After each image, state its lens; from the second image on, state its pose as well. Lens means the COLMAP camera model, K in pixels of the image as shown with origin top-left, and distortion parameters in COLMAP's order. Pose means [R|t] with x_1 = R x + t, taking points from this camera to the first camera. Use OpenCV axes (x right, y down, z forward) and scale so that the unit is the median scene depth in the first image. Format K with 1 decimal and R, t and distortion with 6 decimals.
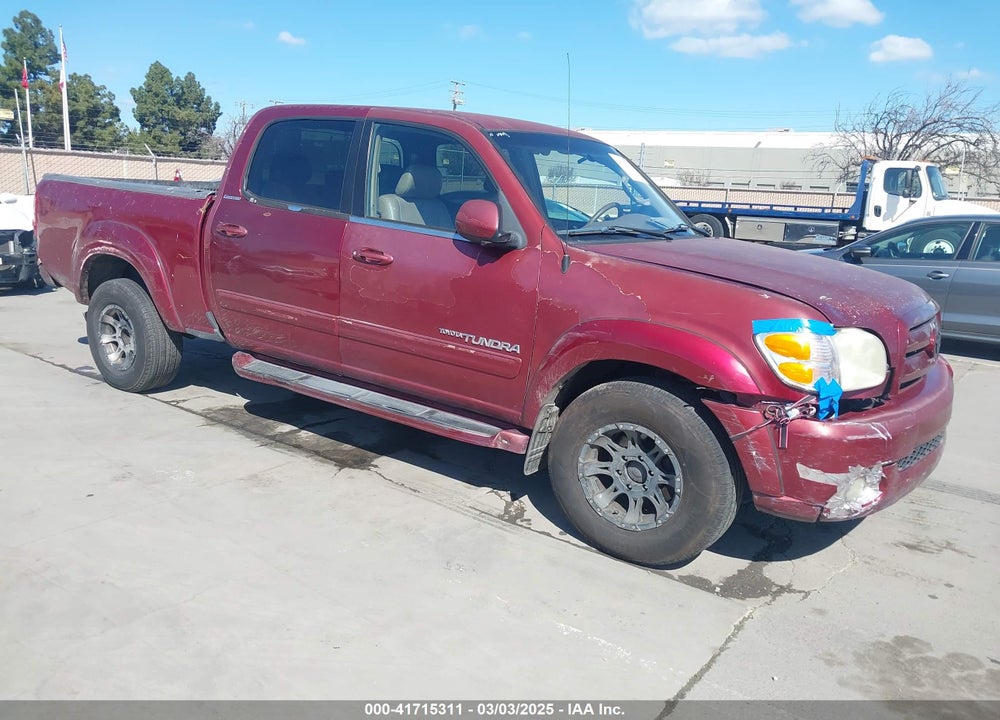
lens RADIAL K [[810.1, 0, 487.7], [0, 810.1, 376.8], [0, 0, 1]] dist [0.025929, -0.017254]
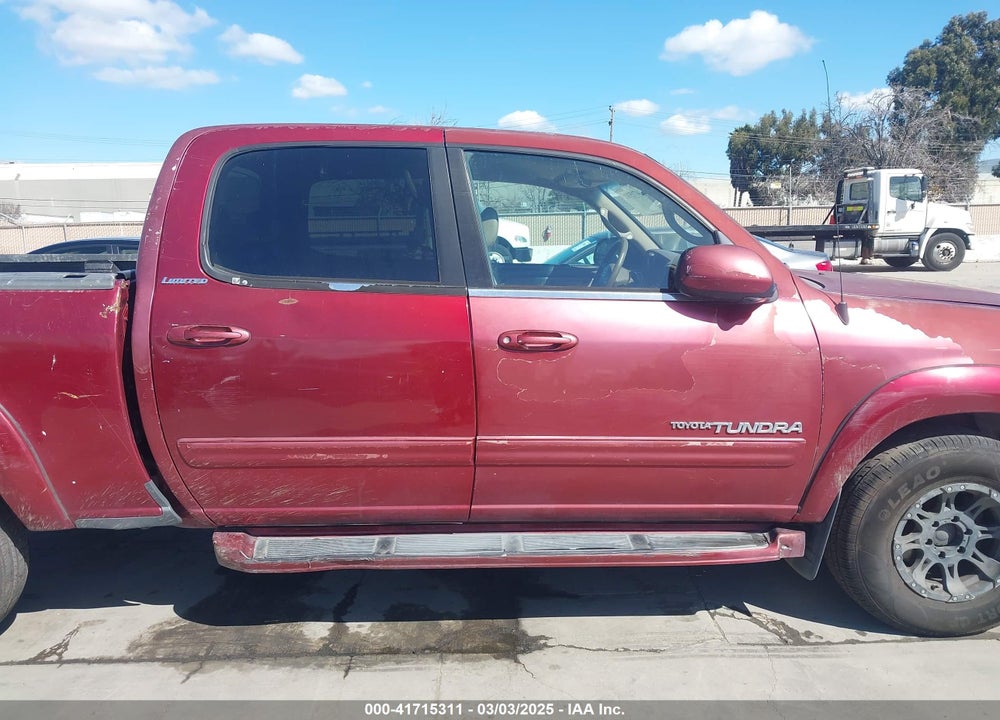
lens RADIAL K [[806.5, 0, 481.7], [0, 806.5, 362.5], [0, 0, 1]] dist [0.007118, 0.008122]
pose [[0.787842, -0.170741, 0.591737, -0.546460], [0.200238, 0.979616, 0.016062, -0.140988], [-0.582417, 0.105834, 0.805971, 0.448525]]
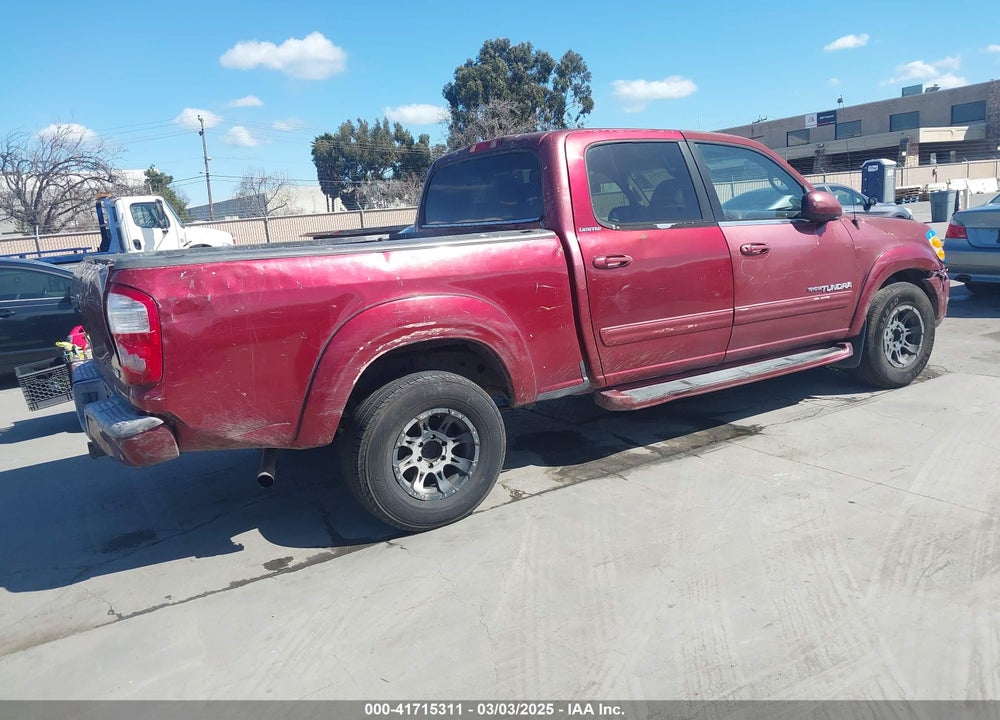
lens RADIAL K [[810.1, 0, 487.7], [0, 810.1, 376.8], [0, 0, 1]] dist [0.025929, -0.017254]
pose [[0.370234, -0.266930, 0.889761, -1.325558], [0.311150, 0.938132, 0.151970, -0.259419], [-0.875279, 0.220584, 0.430384, 0.810777]]
